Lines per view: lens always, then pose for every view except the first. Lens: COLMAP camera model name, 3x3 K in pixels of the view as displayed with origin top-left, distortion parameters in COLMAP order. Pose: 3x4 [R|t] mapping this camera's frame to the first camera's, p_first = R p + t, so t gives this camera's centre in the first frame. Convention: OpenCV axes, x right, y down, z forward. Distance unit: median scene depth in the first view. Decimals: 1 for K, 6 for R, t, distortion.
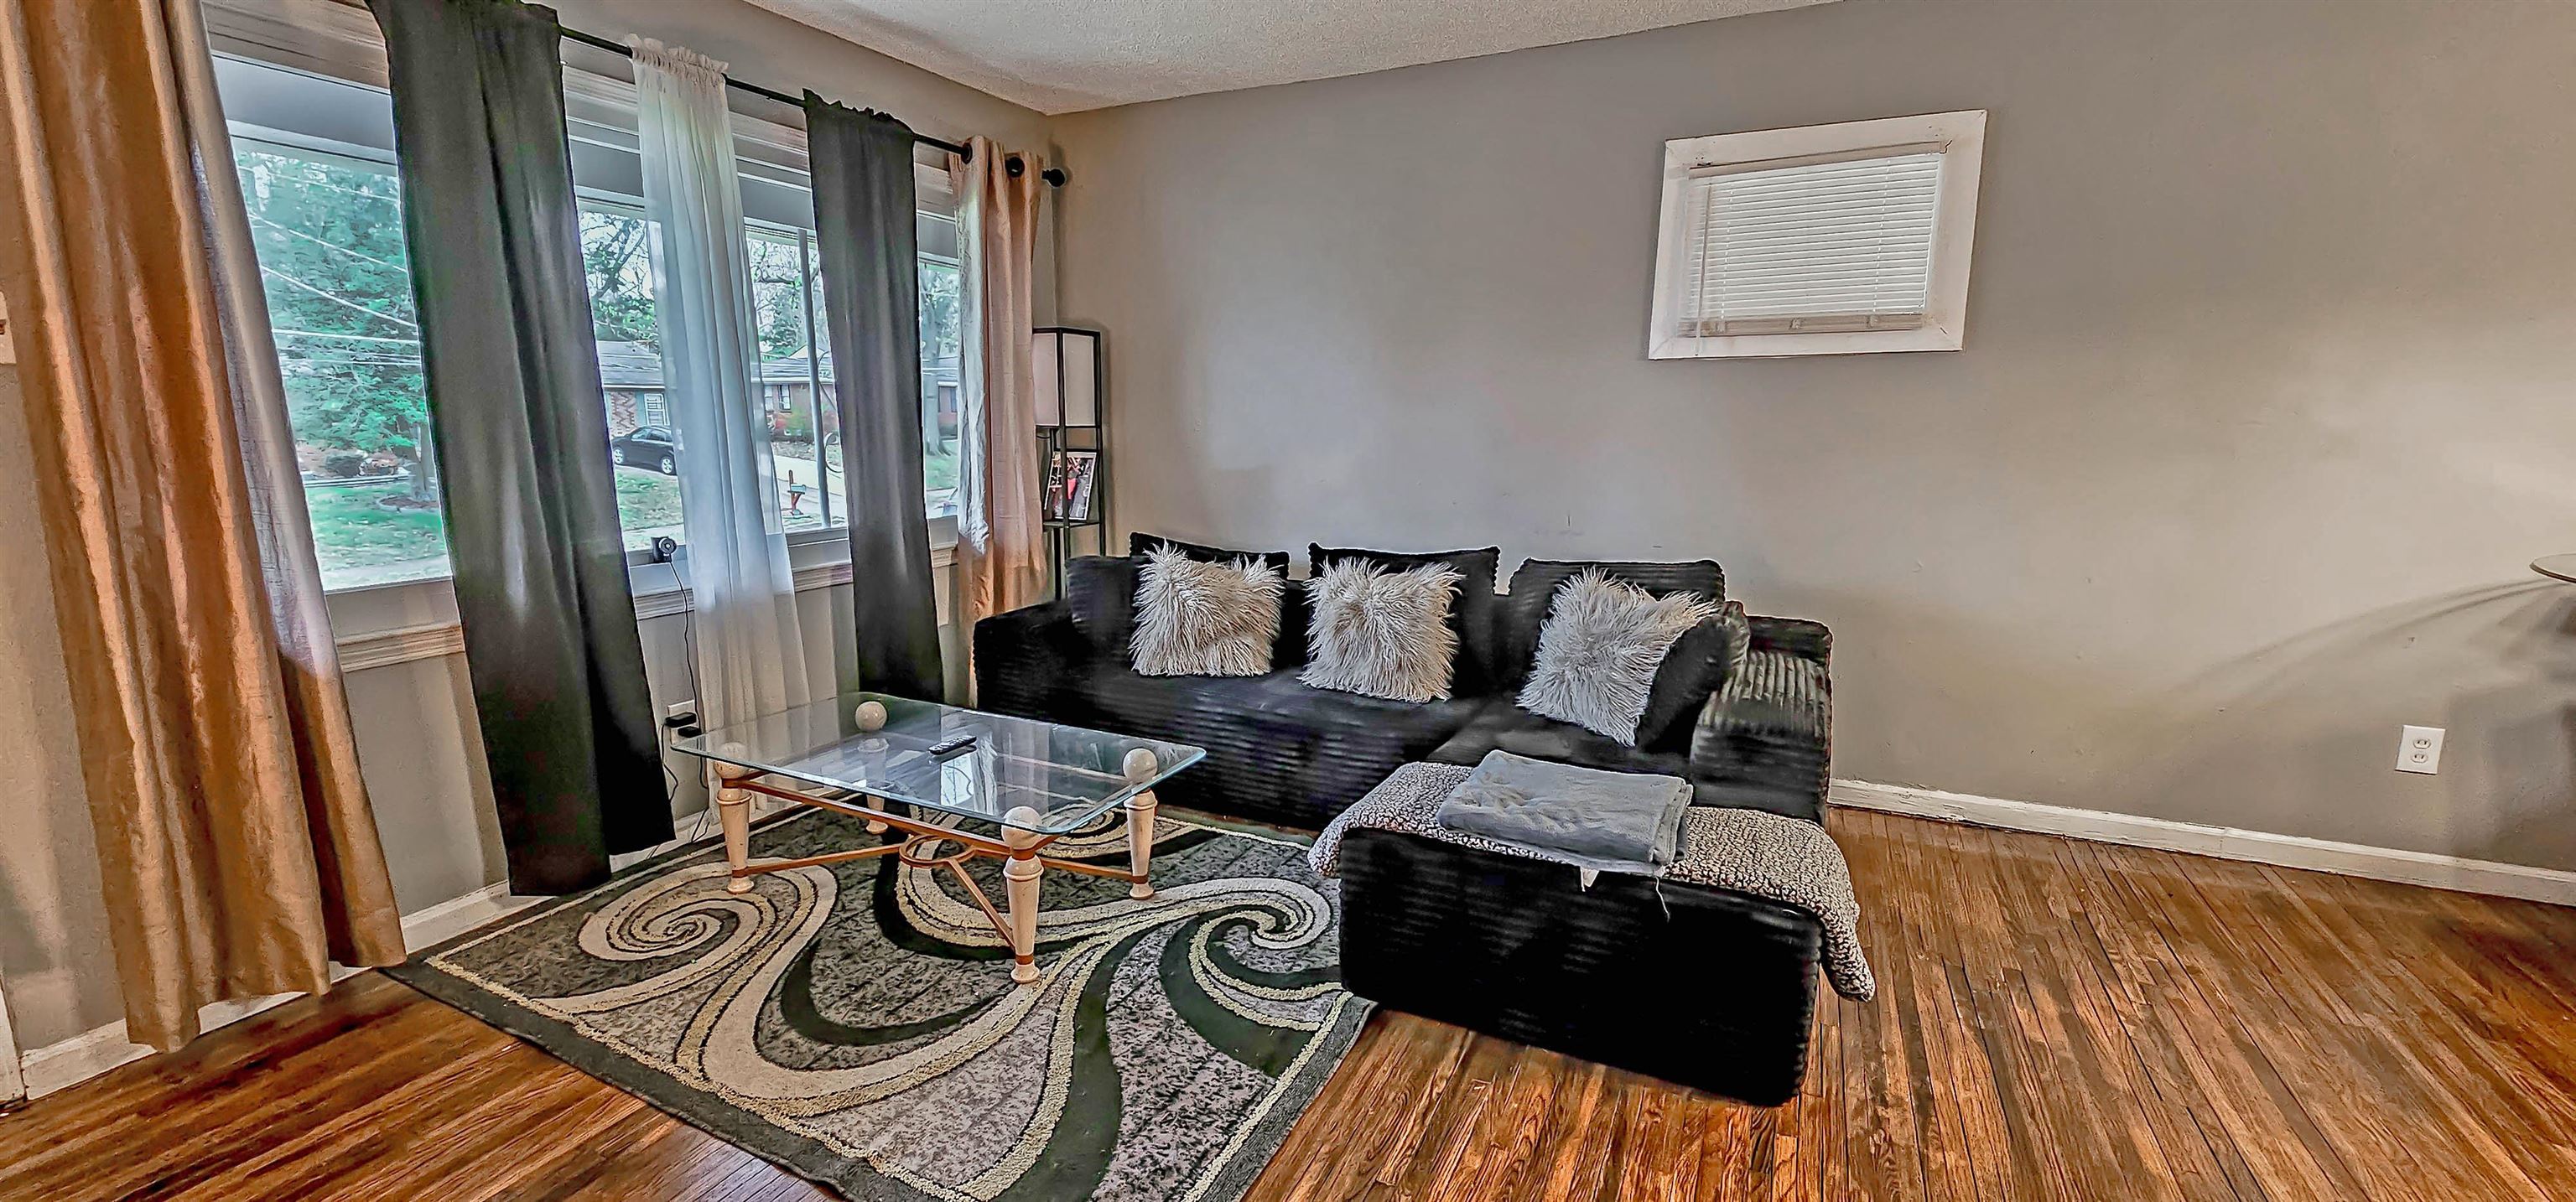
lens RADIAL K [[1043.4, 0, 1295.9], [0, 1043.4, 602.7], [0, 0, 1]] dist [-0.006076, 0.000087]
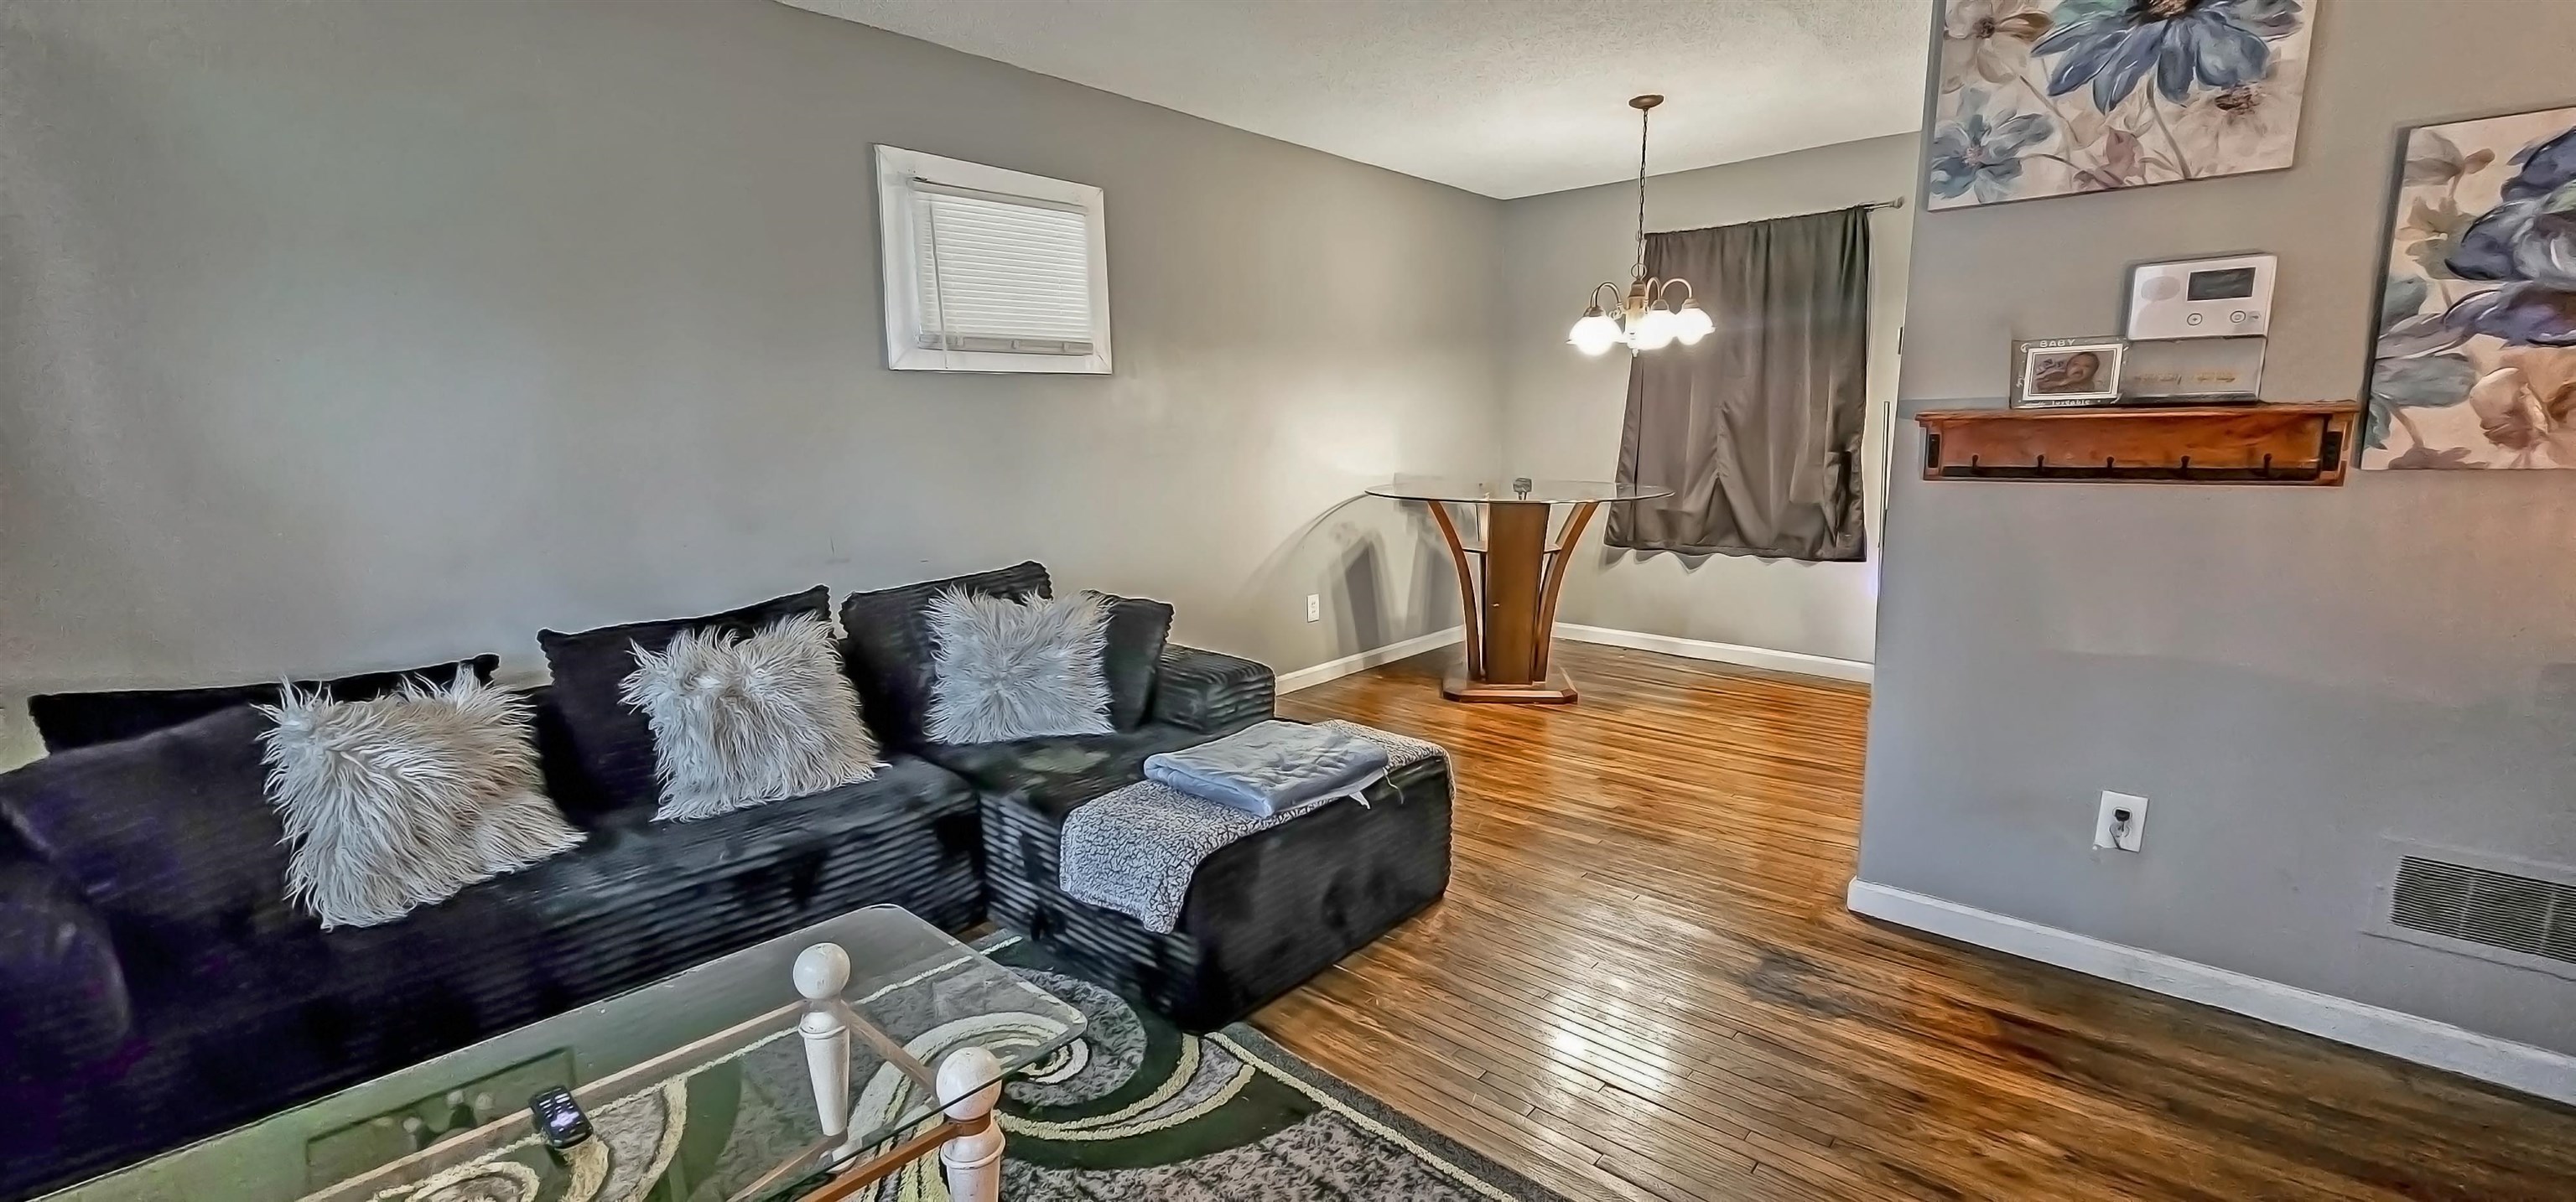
lens RADIAL K [[1043.4, 0, 1295.9], [0, 1043.4, 602.7], [0, 0, 1]] dist [-0.006076, 0.000087]
pose [[0.281435, -0.169915, 0.944417, -0.535426], [0.182765, 0.975673, 0.121075, -0.077305], [-0.942015, 0.138532, 0.305643, 0.412212]]
